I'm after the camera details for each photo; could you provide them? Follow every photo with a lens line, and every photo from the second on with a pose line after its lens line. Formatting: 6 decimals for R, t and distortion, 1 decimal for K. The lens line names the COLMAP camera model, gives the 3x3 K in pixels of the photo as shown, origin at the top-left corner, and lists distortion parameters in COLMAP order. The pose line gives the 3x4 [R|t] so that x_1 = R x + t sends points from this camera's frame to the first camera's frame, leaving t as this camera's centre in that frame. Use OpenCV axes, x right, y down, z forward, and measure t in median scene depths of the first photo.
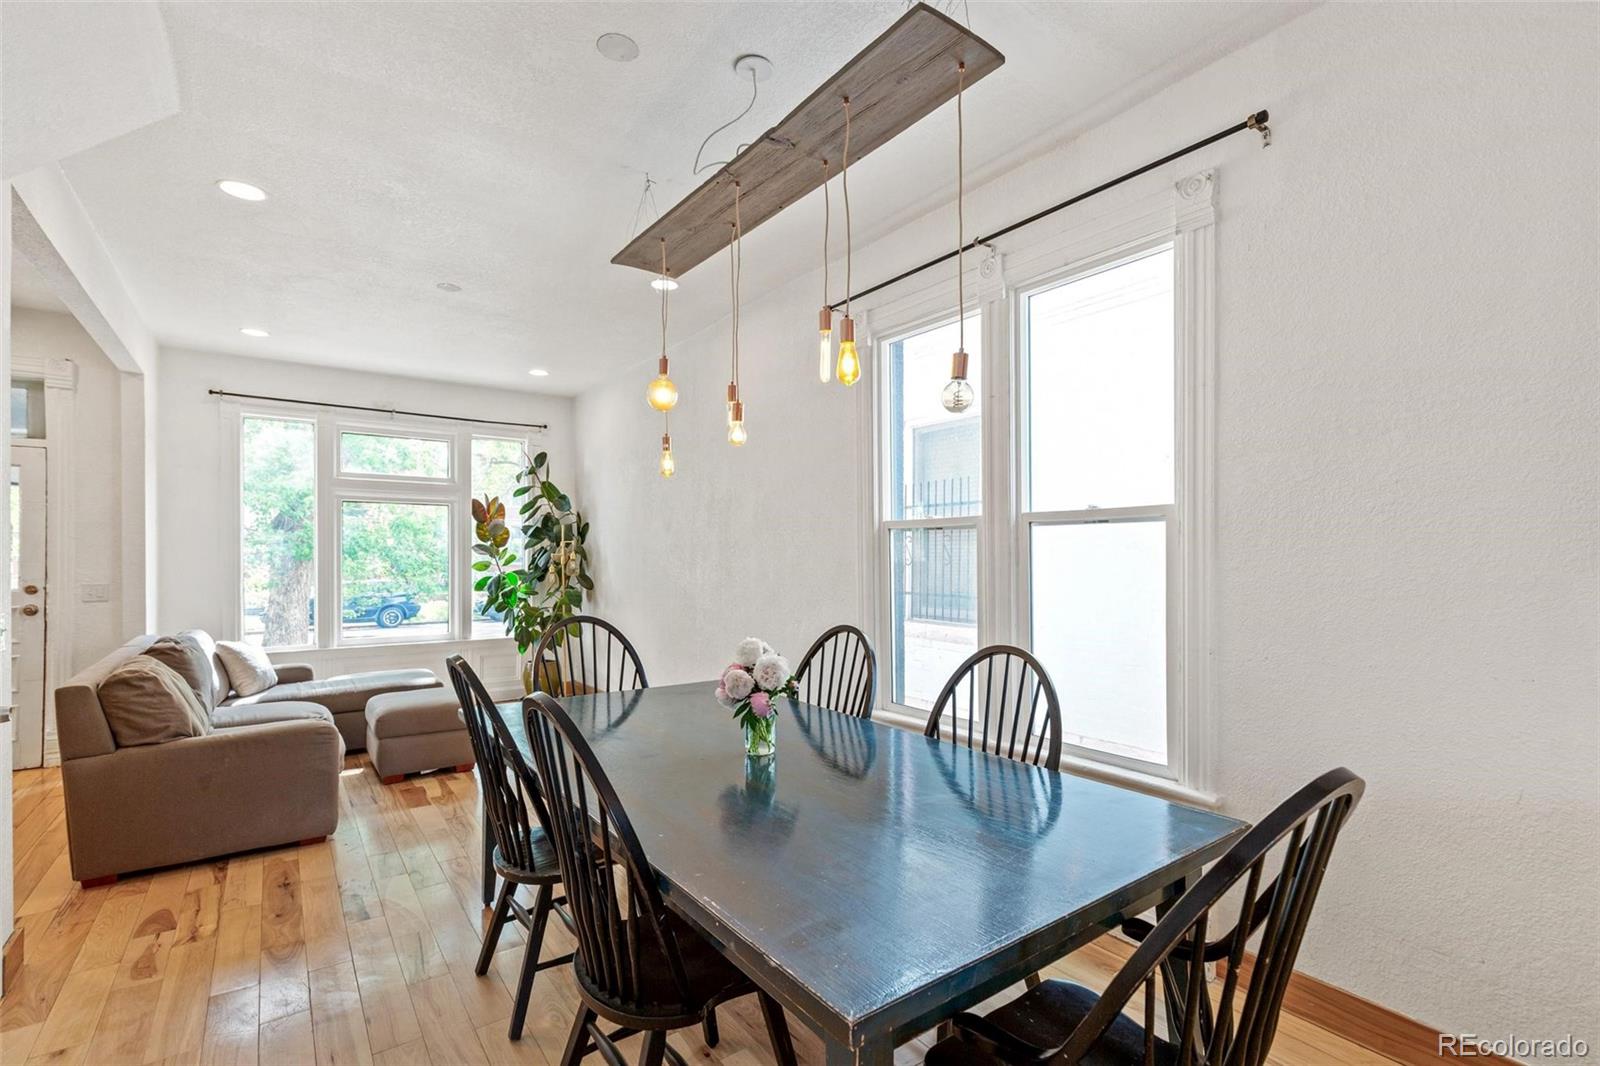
lens RADIAL K [[723.7, 0, 802.1], [0, 723.7, 559.0], [0, 0, 1]] dist [0.002104, -0.000531]
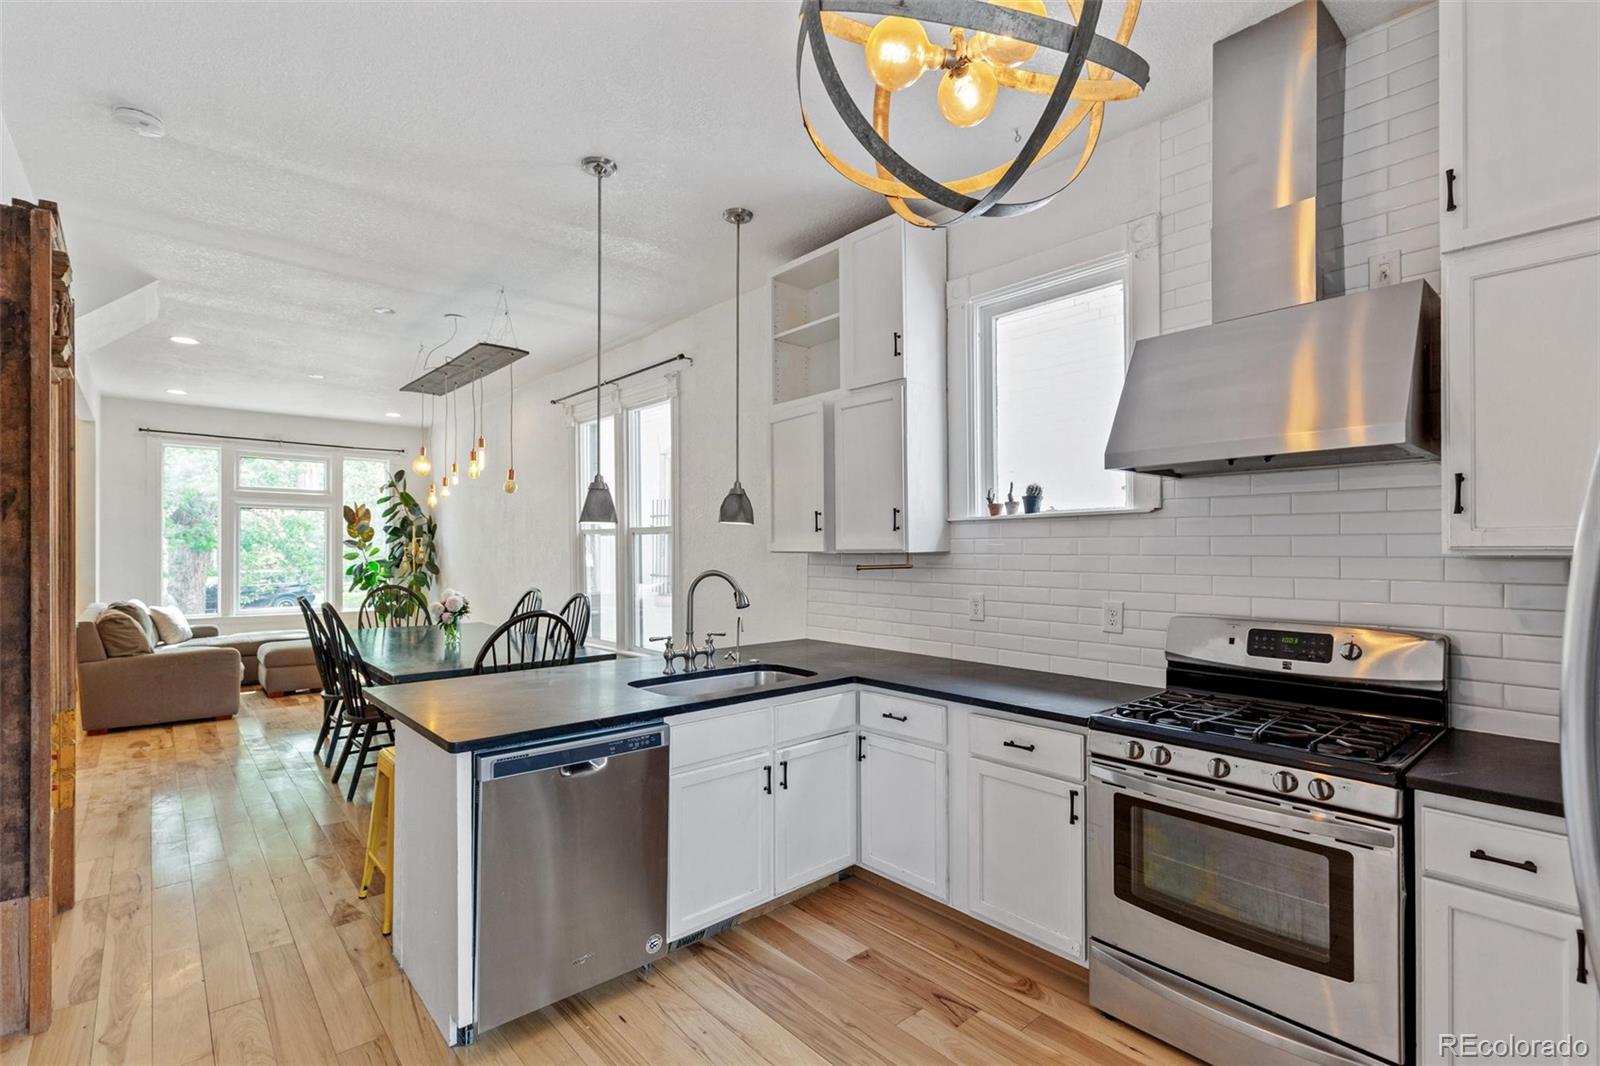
lens RADIAL K [[743.5, 0, 800.7], [0, 743.5, 550.0], [0, 0, 1]] dist [0.002418, 0.000247]
pose [[0.996321, 0.003576, 0.085627, 0.266378], [-0.003406, 0.999992, -0.002136, -0.001499], [-0.085634, 0.001836, 0.996325, -0.437876]]
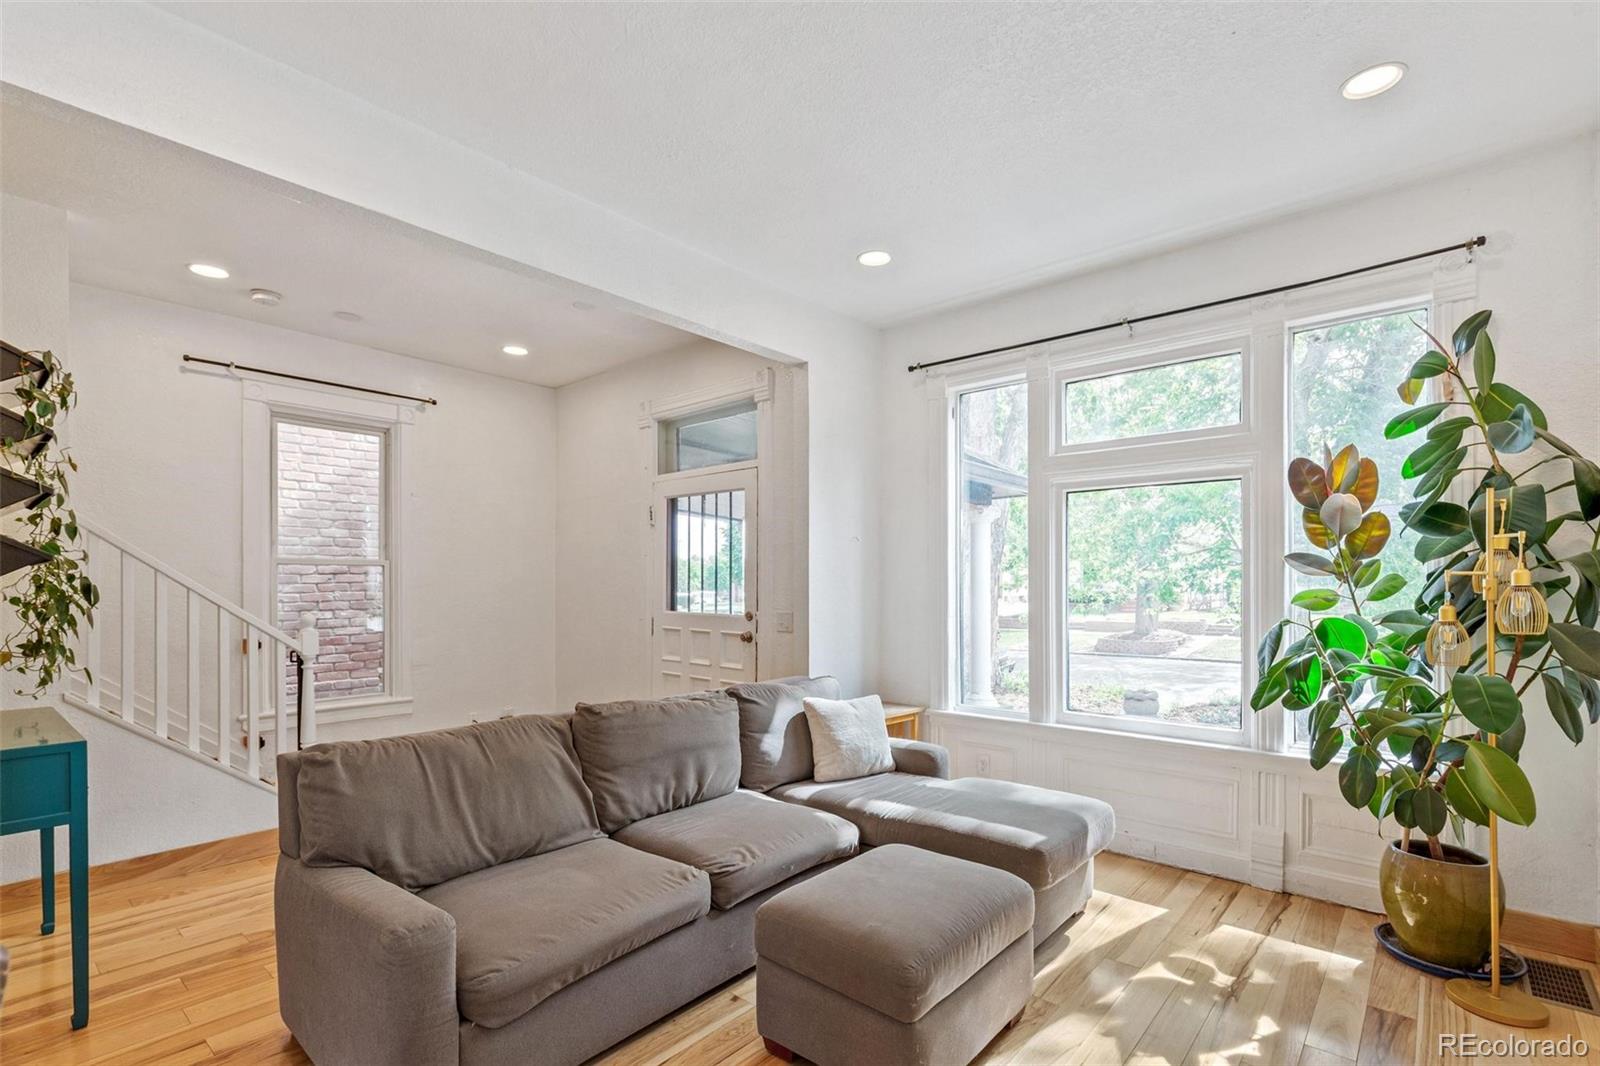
lens RADIAL K [[743.5, 0, 800.7], [0, 743.5, 550.0], [0, 0, 1]] dist [0.002418, 0.000247]
pose [[0.219573, -0.043289, -0.974635, -0.058842], [-0.001931, 0.998994, -0.044806, -0.000608], [0.975594, 0.011720, 0.219268, 0.596429]]
